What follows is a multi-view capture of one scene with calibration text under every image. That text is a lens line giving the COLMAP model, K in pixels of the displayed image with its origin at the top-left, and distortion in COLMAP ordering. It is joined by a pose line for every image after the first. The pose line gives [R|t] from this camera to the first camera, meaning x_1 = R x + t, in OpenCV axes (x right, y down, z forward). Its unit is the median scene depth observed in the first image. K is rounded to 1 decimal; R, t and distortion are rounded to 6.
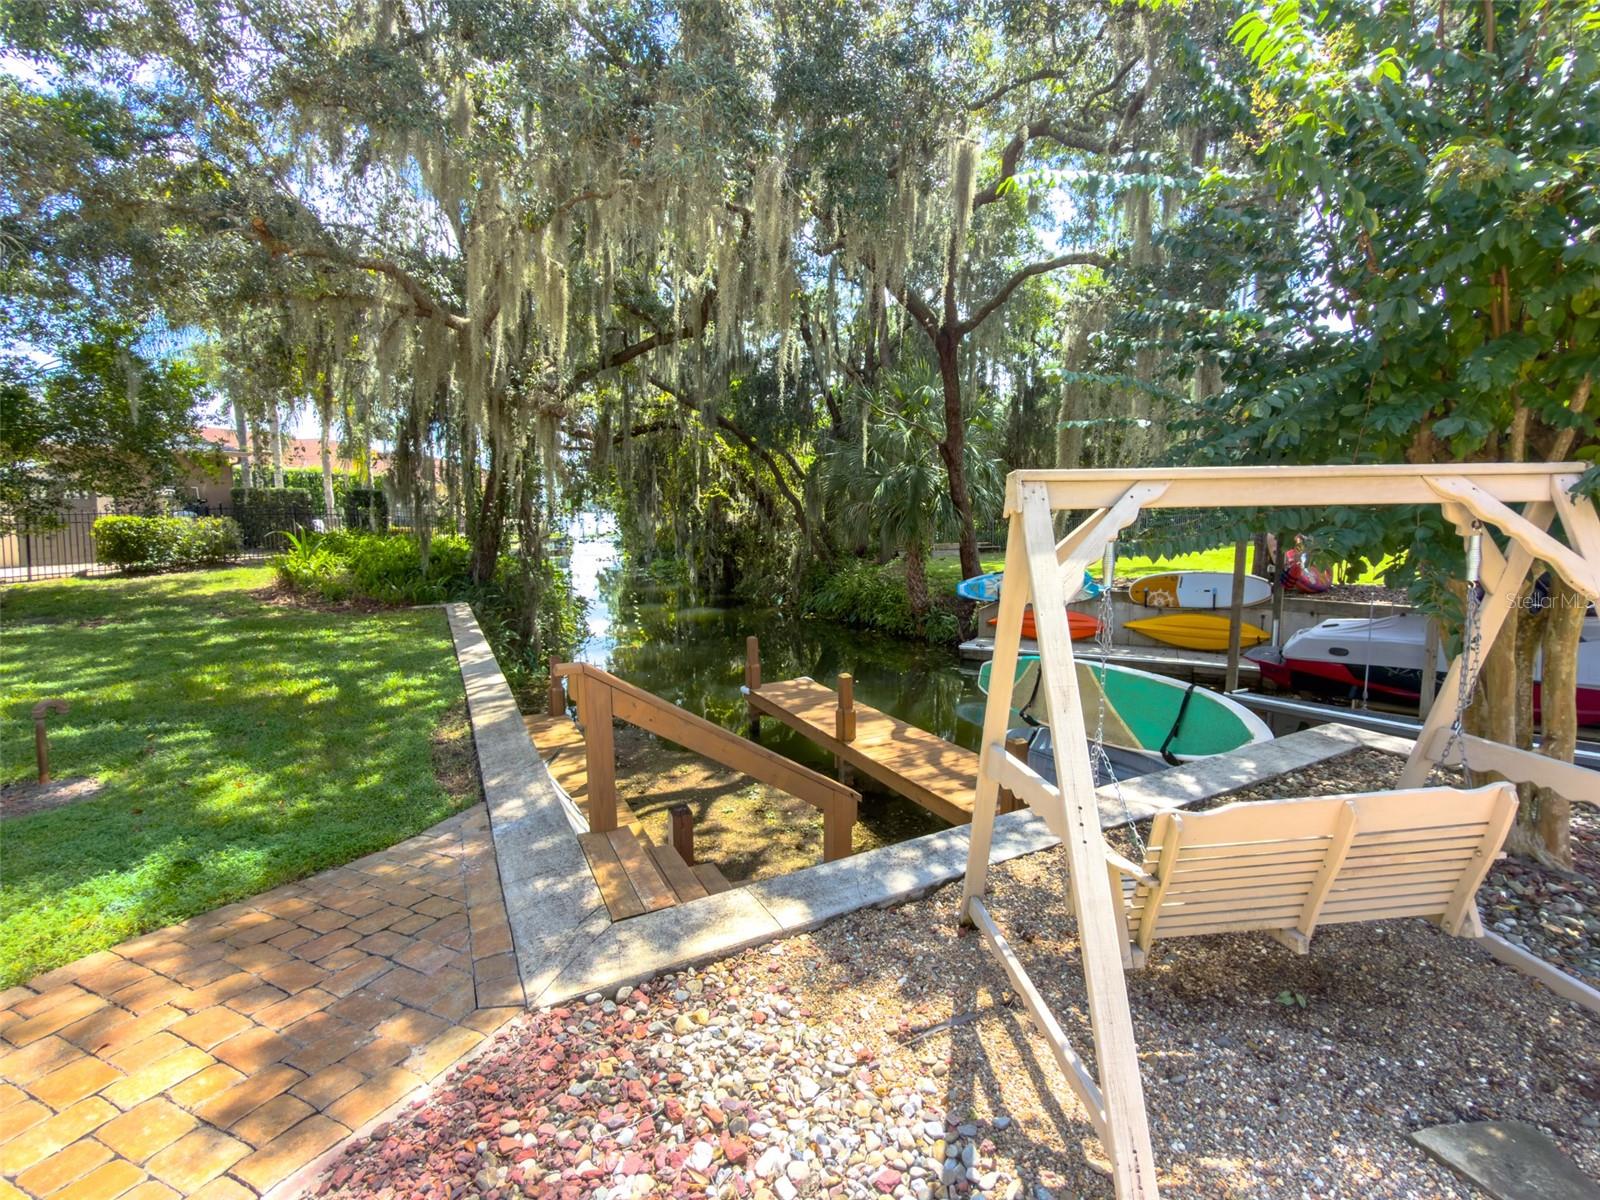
lens RADIAL K [[711.3, 0, 800.0], [0, 711.3, 600.0], [0, 0, 1]] dist [0.000380, -0.000018]
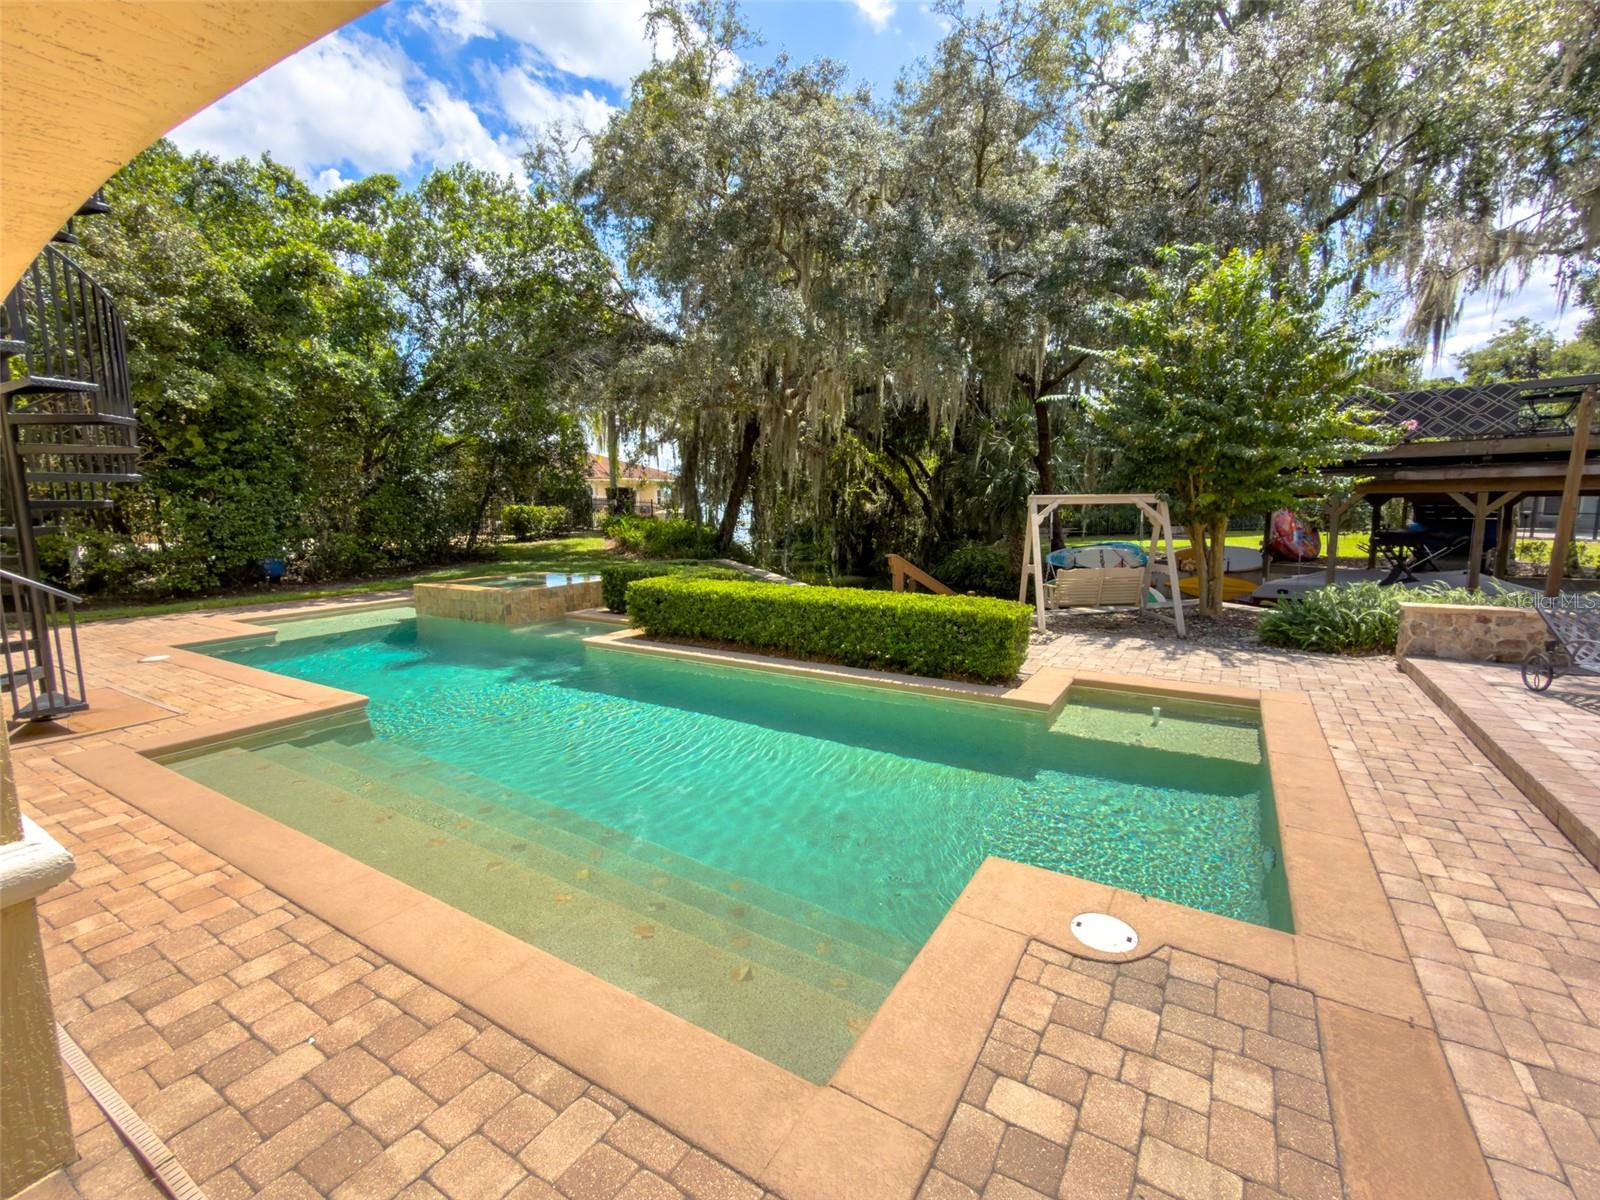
lens RADIAL K [[711.3, 0, 800.0], [0, 711.3, 600.0], [0, 0, 1]] dist [0.000380, -0.000018]
pose [[0.989614, 0.020538, -0.142274, -0.041854], [-0.018663, 0.999721, 0.014501, 0.040988], [0.142532, -0.011695, 0.989721, -0.343230]]
